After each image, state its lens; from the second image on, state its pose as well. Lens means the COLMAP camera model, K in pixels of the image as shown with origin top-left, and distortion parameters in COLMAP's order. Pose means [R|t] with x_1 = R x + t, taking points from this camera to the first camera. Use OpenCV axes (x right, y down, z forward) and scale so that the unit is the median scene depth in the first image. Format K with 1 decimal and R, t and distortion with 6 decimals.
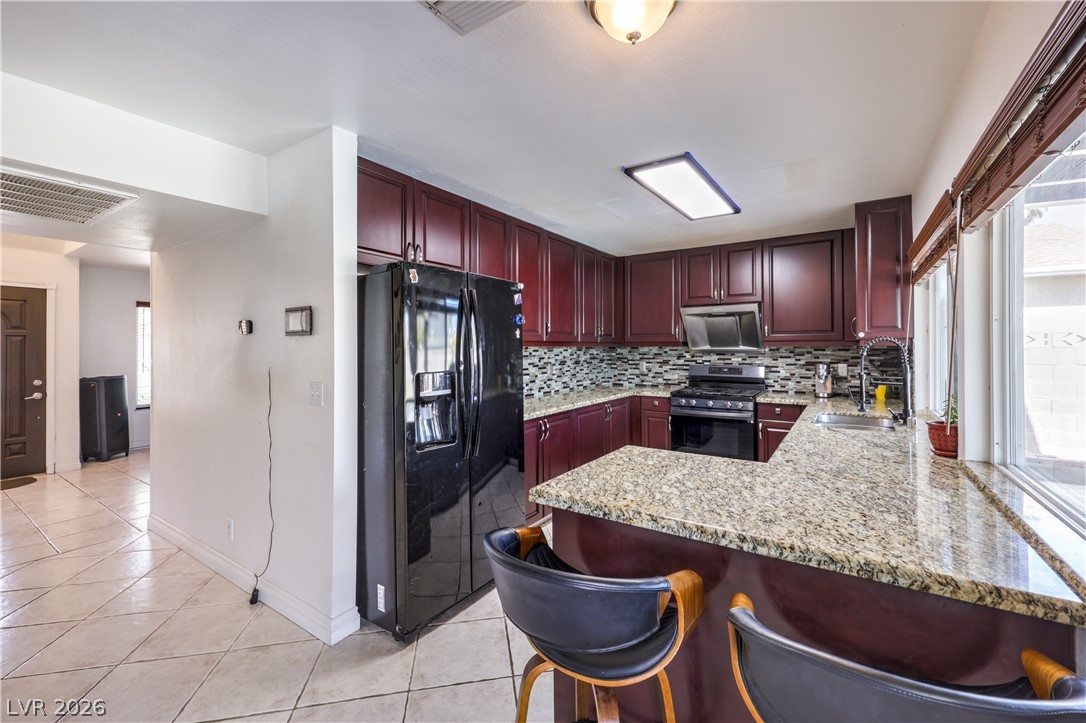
lens RADIAL K [[454.6, 0, 552.3], [0, 454.6, 340.1], [0, 0, 1]] dist [-0.000528, -0.000473]
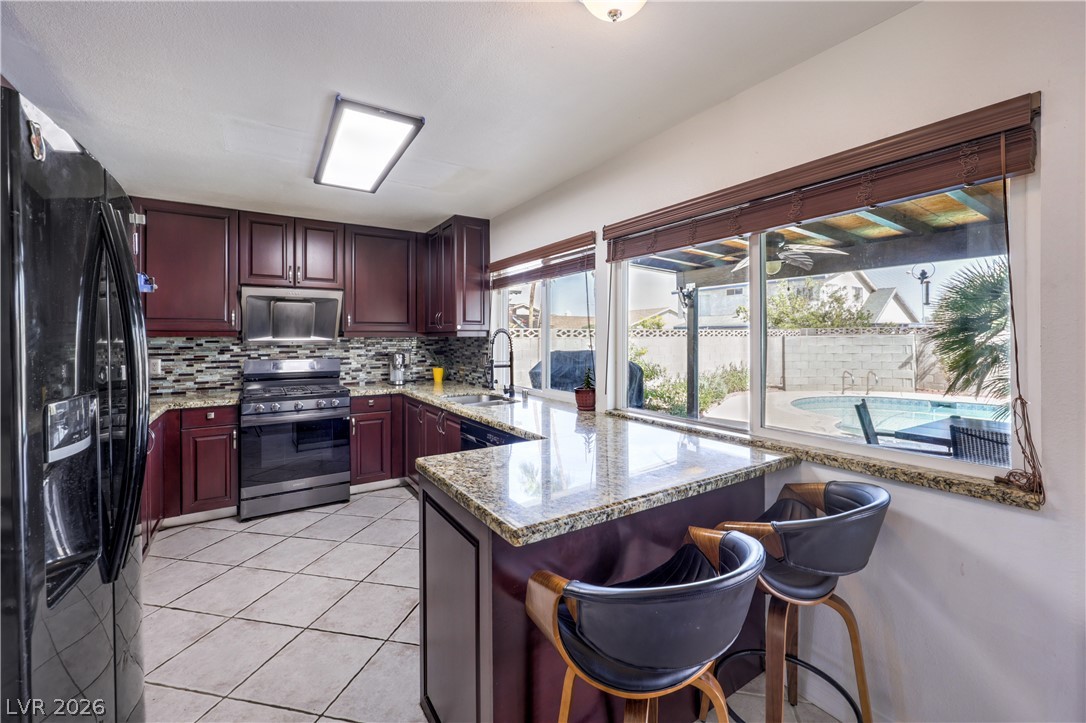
lens RADIAL K [[454.6, 0, 558.6], [0, 454.6, 339.0], [0, 0, 1]] dist [-0.000528, -0.000473]
pose [[0.384183, 0.000083, 0.923257, -0.230821], [-0.013334, 0.999896, 0.005459, 0.006315], [-0.923161, -0.014408, 0.384144, 0.222298]]
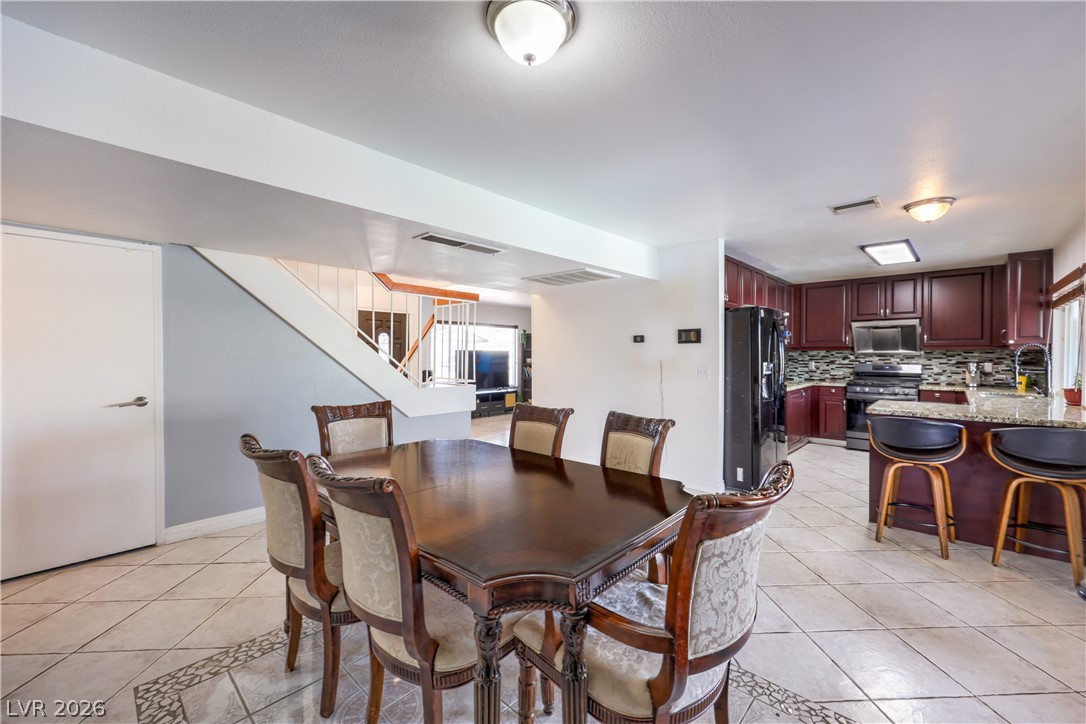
lens RADIAL K [[454.6, 0, 536.4], [0, 454.6, 358.6], [0, 0, 1]] dist [-0.000528, -0.000473]
pose [[0.986841, 0.003530, -0.161653, -0.457937], [0.000766, 0.999648, 0.026507, 0.002076], [0.161689, -0.026282, 0.986492, -0.538112]]
